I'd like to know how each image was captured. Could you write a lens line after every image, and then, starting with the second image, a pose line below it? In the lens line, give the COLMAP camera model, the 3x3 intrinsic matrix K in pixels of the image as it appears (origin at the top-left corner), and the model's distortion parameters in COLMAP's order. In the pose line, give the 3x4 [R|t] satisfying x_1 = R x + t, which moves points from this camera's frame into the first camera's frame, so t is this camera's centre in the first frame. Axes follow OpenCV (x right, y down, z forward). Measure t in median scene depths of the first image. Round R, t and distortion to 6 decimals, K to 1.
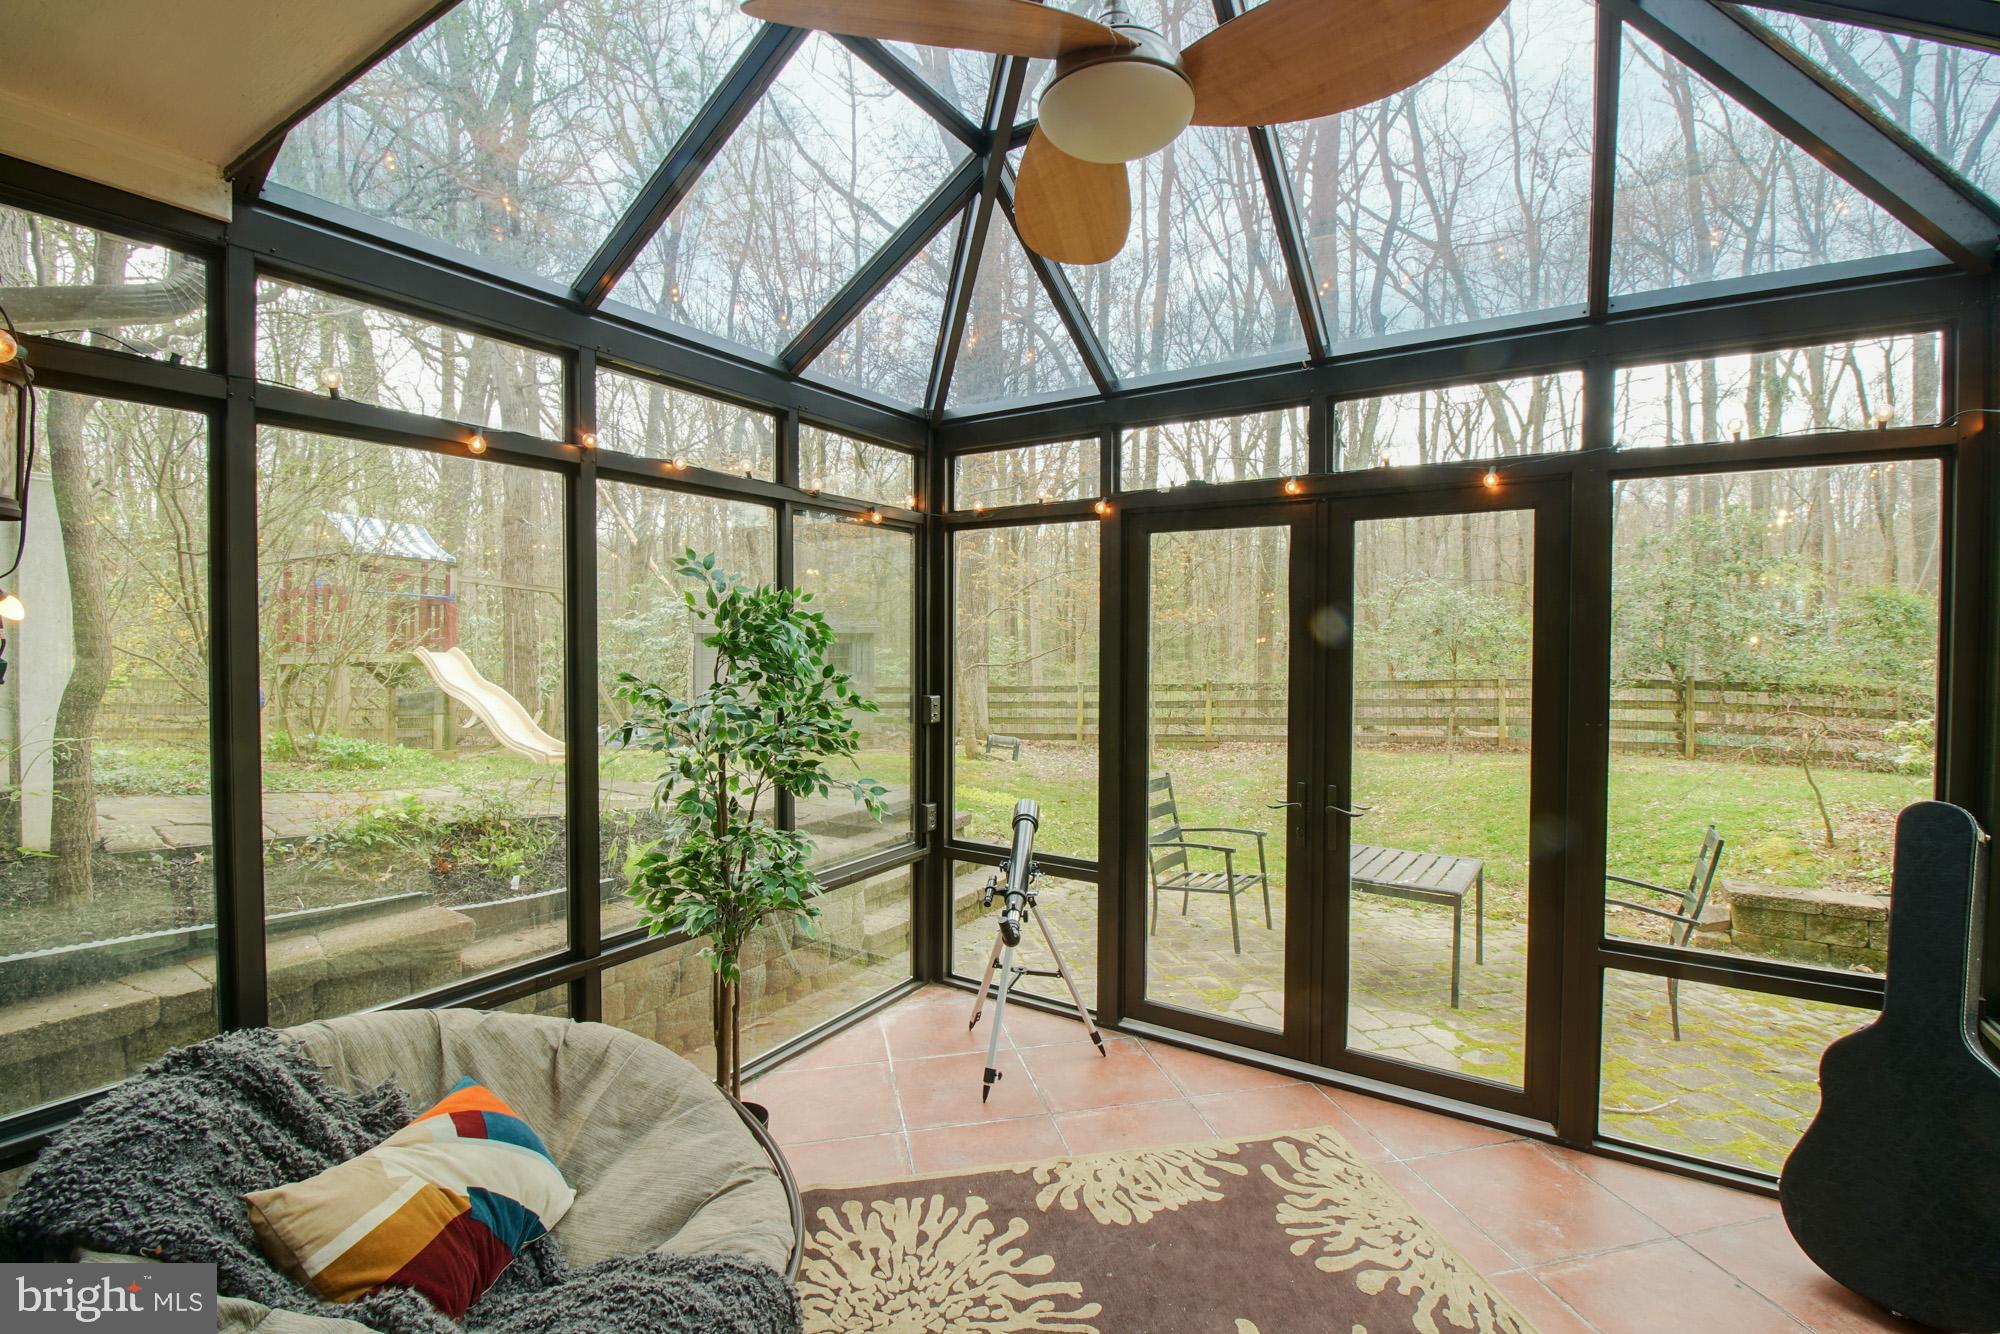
lens RADIAL K [[891.4, 0, 988.1], [0, 891.4, 659.5], [0, 0, 1]] dist [-0.002063, -0.010488]
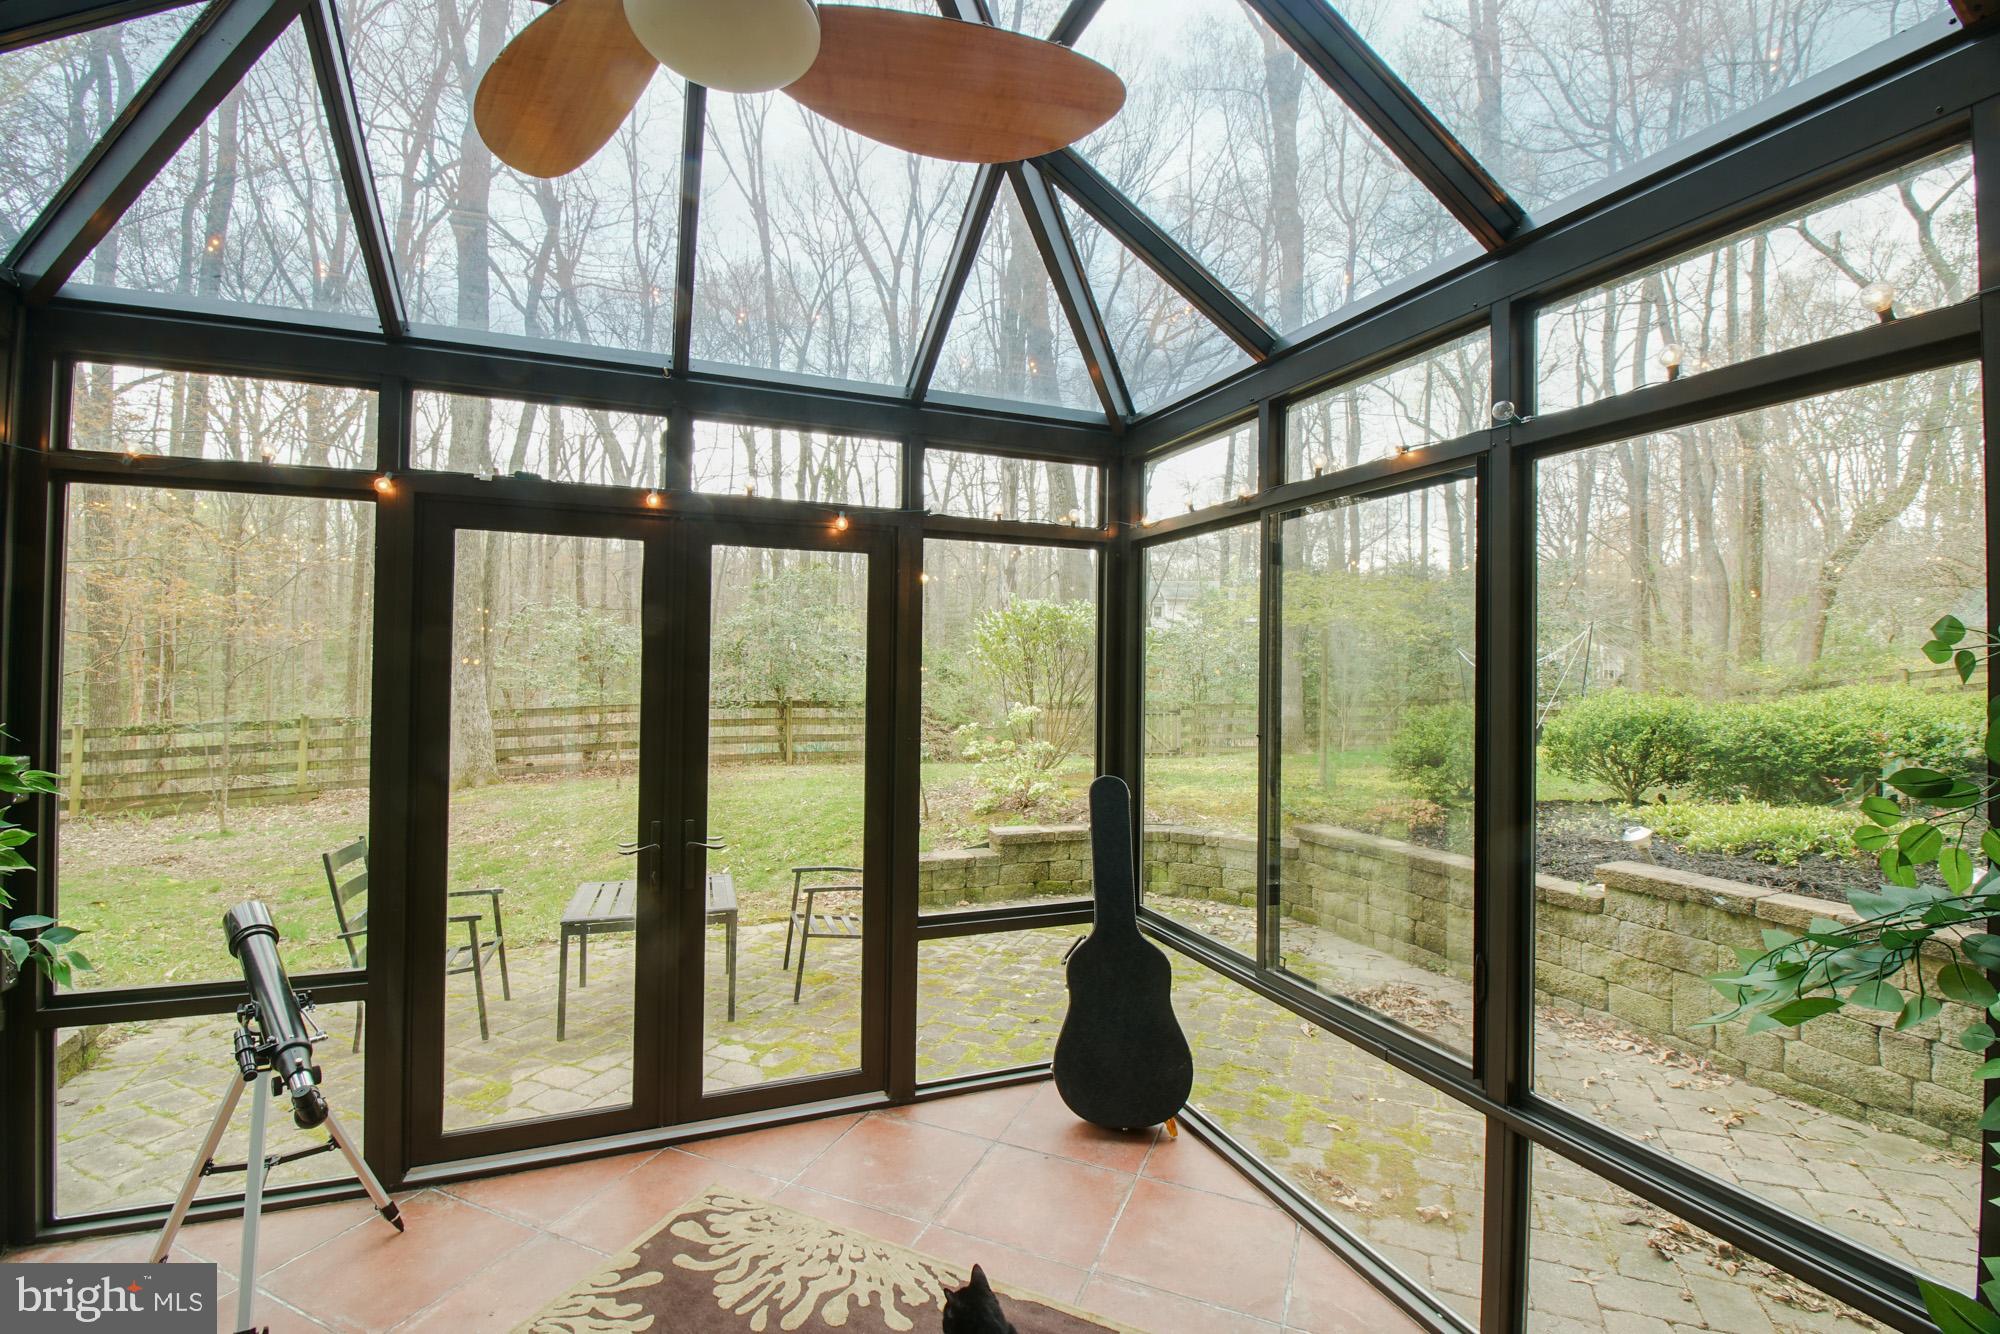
lens RADIAL K [[891.4, 0, 997.7], [0, 891.4, 655.4], [0, 0, 1]] dist [-0.002063, -0.010488]
pose [[0.577907, 0.016864, 0.815928, -0.197780], [0.011038, 0.999534, -0.028477, -0.002784], [-0.816028, 0.025463, 0.577452, 0.176973]]
